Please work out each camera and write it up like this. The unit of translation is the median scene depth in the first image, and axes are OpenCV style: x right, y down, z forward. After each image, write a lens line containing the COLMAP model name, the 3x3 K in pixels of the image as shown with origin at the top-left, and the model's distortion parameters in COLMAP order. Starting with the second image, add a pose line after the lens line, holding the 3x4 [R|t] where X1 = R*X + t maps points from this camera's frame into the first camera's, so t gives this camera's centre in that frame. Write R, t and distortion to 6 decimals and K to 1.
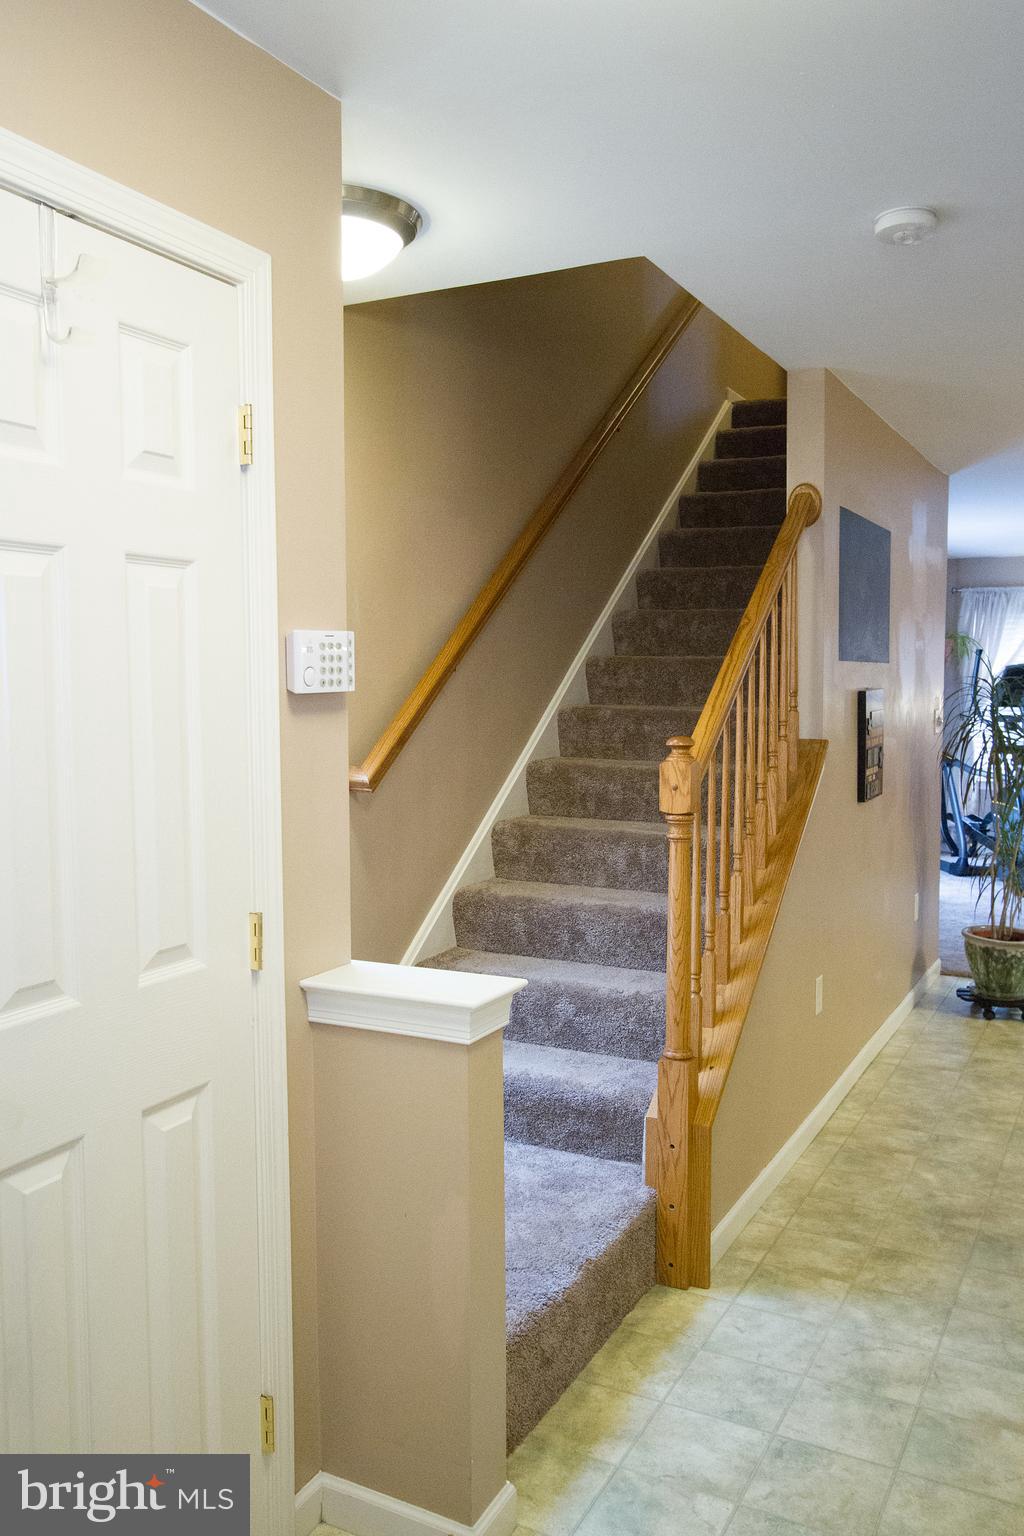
lens RADIAL K [[1192.5, 0, 511.6], [0, 1192.5, 768.5], [0, 0, 1]] dist [-0.008597, 0.004472]
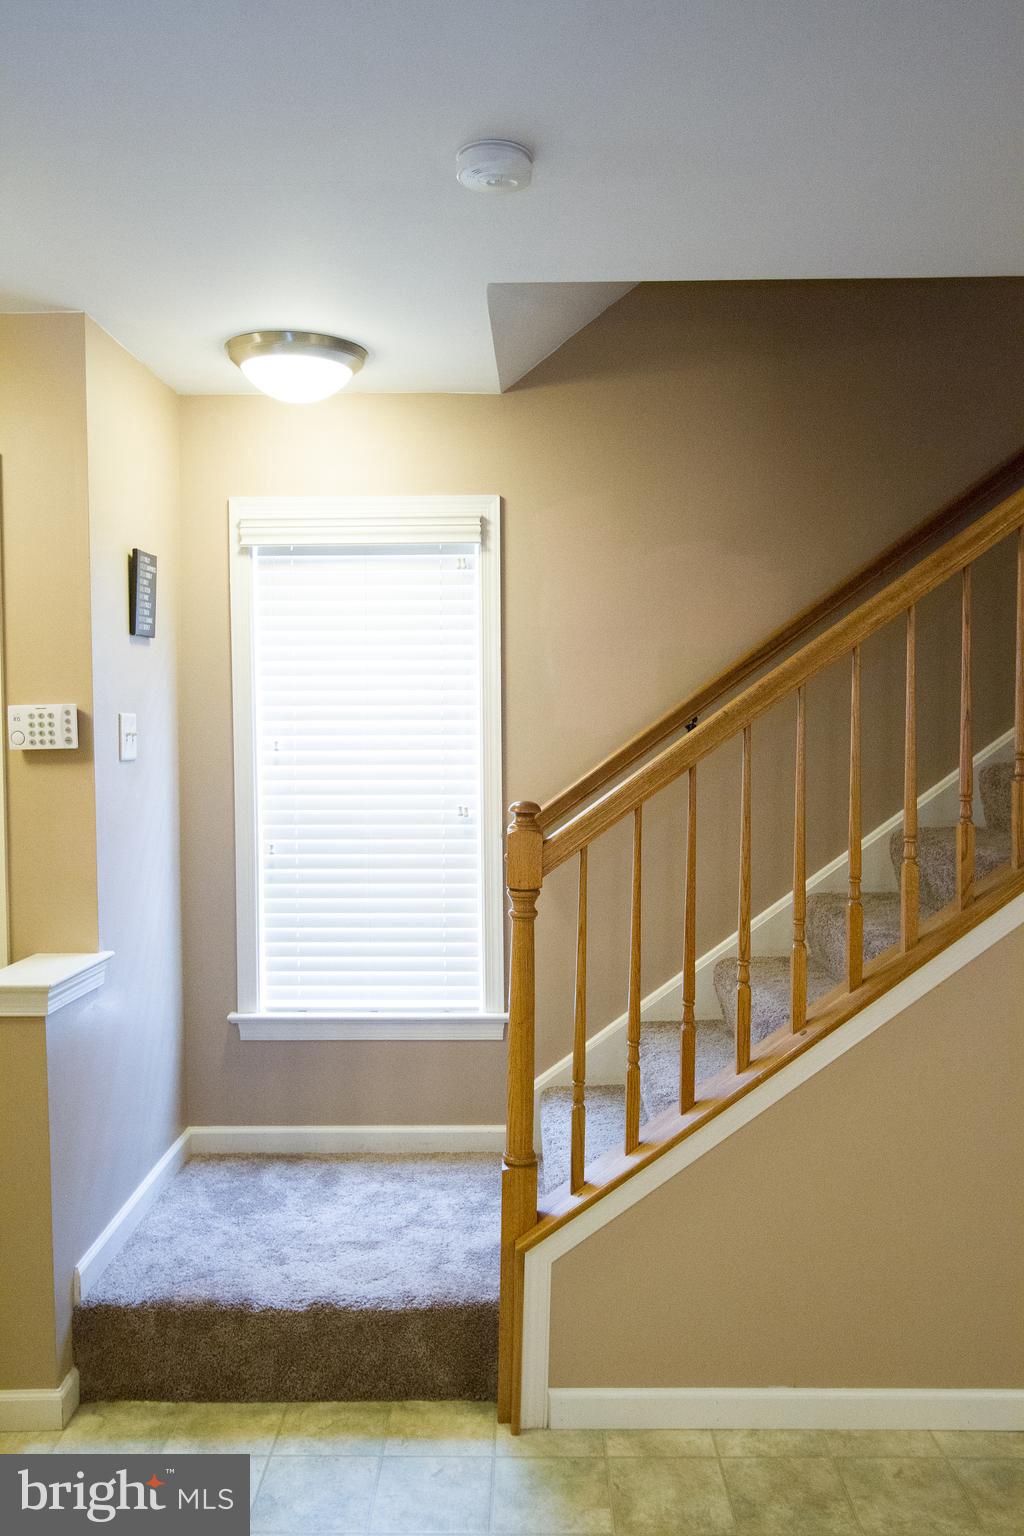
lens RADIAL K [[1192.5, 0, 511.6], [0, 1192.5, 768.5], [0, 0, 1]] dist [-0.008597, 0.004472]
pose [[0.479117, 0.047526, -0.876463, 1.063825], [-0.054685, 0.998210, 0.024235, -0.084926], [0.876046, 0.036318, 0.480858, 0.660032]]
